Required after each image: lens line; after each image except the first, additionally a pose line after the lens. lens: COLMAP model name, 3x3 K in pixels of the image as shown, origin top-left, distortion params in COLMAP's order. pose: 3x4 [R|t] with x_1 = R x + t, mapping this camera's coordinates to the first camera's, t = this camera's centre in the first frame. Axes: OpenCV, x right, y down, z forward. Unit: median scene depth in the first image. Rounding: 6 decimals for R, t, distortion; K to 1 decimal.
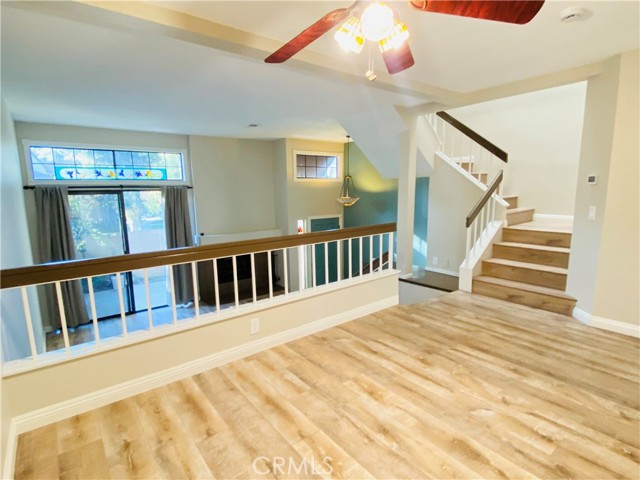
lens RADIAL K [[342.5, 0, 319.6], [0, 342.5, 242.5], [0, 0, 1]] dist [0.030077, -0.029336]
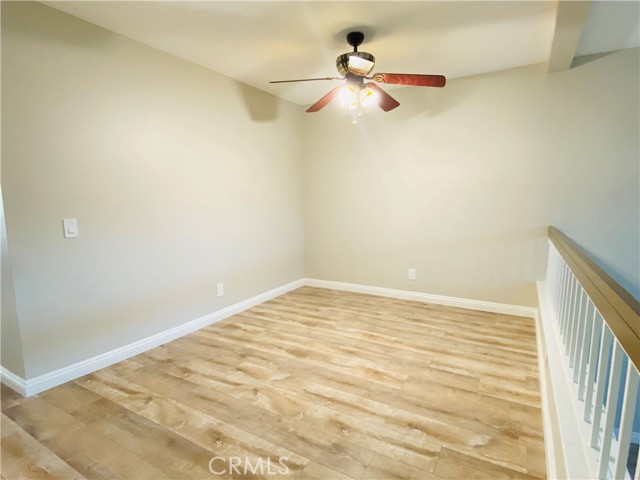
lens RADIAL K [[342.5, 0, 319.6], [0, 342.5, 242.5], [0, 0, 1]] dist [0.030077, -0.029336]
pose [[-0.930217, 0.067682, -0.360715, 0.666600], [-0.036670, 0.960790, 0.274841, -0.232791], [0.365174, 0.268889, -0.891261, 1.767816]]
